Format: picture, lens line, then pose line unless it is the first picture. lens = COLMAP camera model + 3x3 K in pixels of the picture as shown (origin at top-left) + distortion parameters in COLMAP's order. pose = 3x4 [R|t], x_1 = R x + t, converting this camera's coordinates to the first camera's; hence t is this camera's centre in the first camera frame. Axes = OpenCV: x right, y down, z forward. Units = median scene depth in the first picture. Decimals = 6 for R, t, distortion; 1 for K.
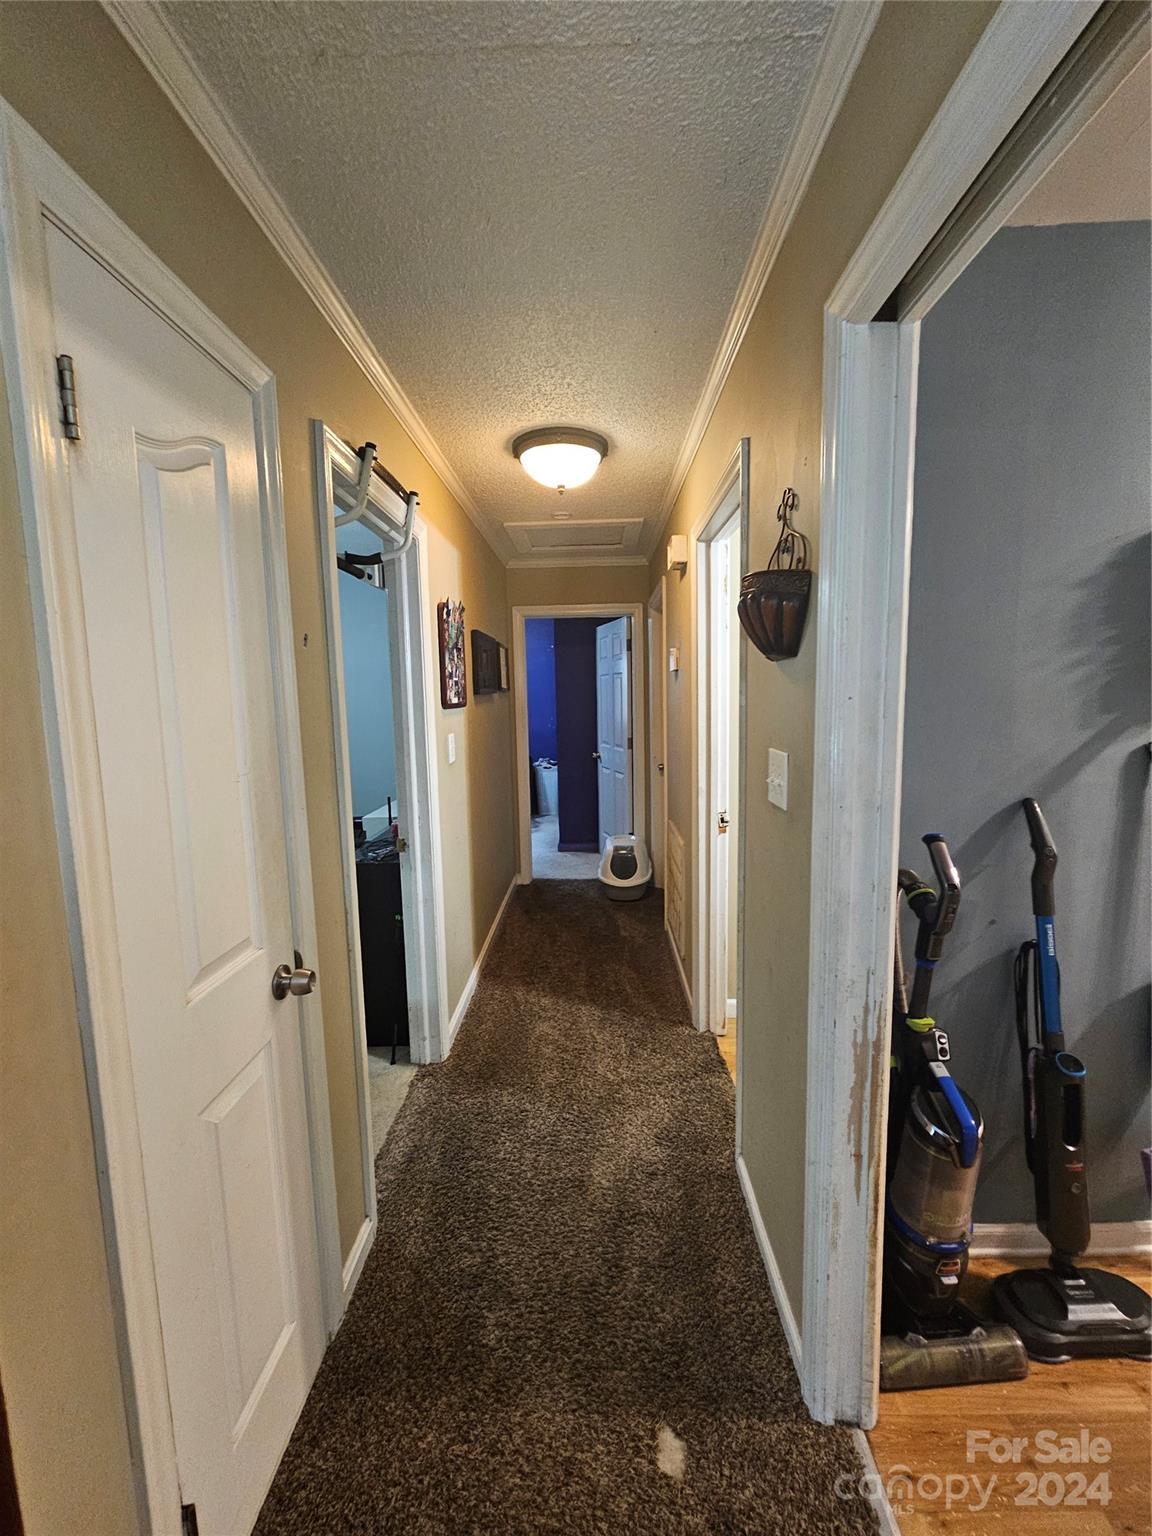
lens RADIAL K [[627.3, 0, 577.1], [0, 627.3, 766.3], [0, 0, 1]] dist [-0.005635, 0.000984]
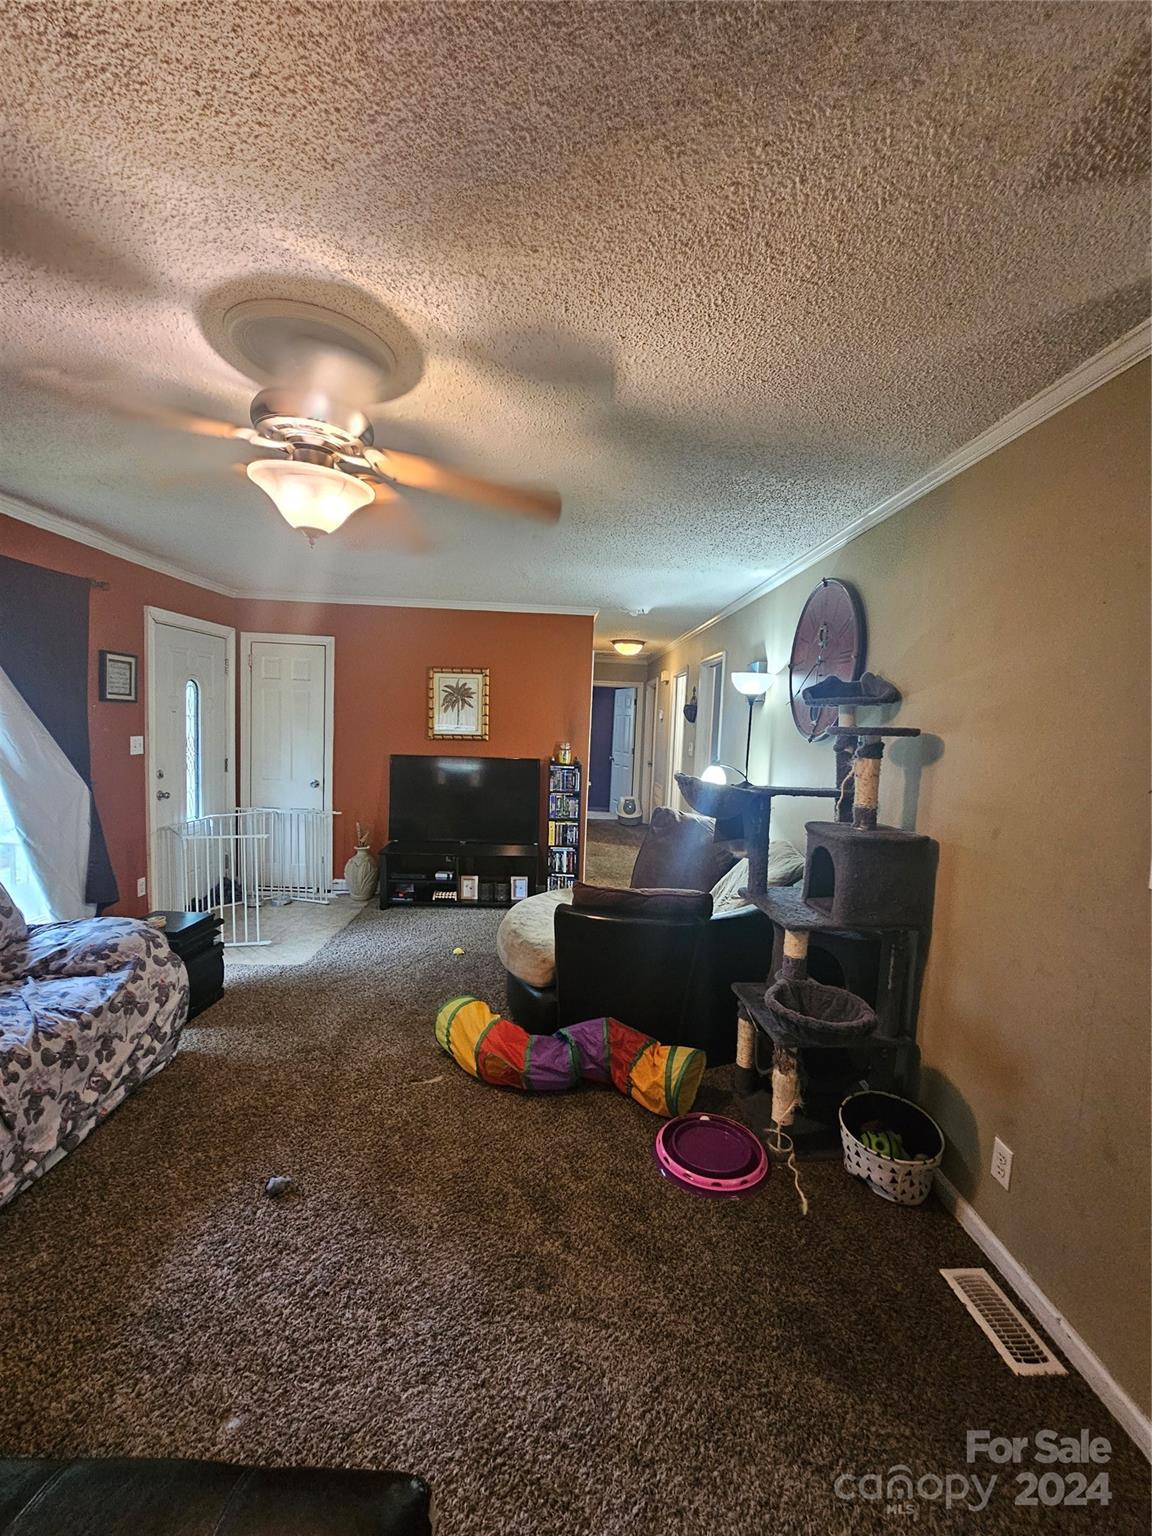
lens RADIAL K [[627.3, 0, 580.6], [0, 627.3, 771.6], [0, 0, 1]] dist [-0.005635, 0.000984]
pose [[0.995919, 0.057579, 0.069501, -0.235525], [-0.055222, 0.997847, -0.035372, 0.118656], [-0.071388, 0.031390, 0.996955, -1.058906]]
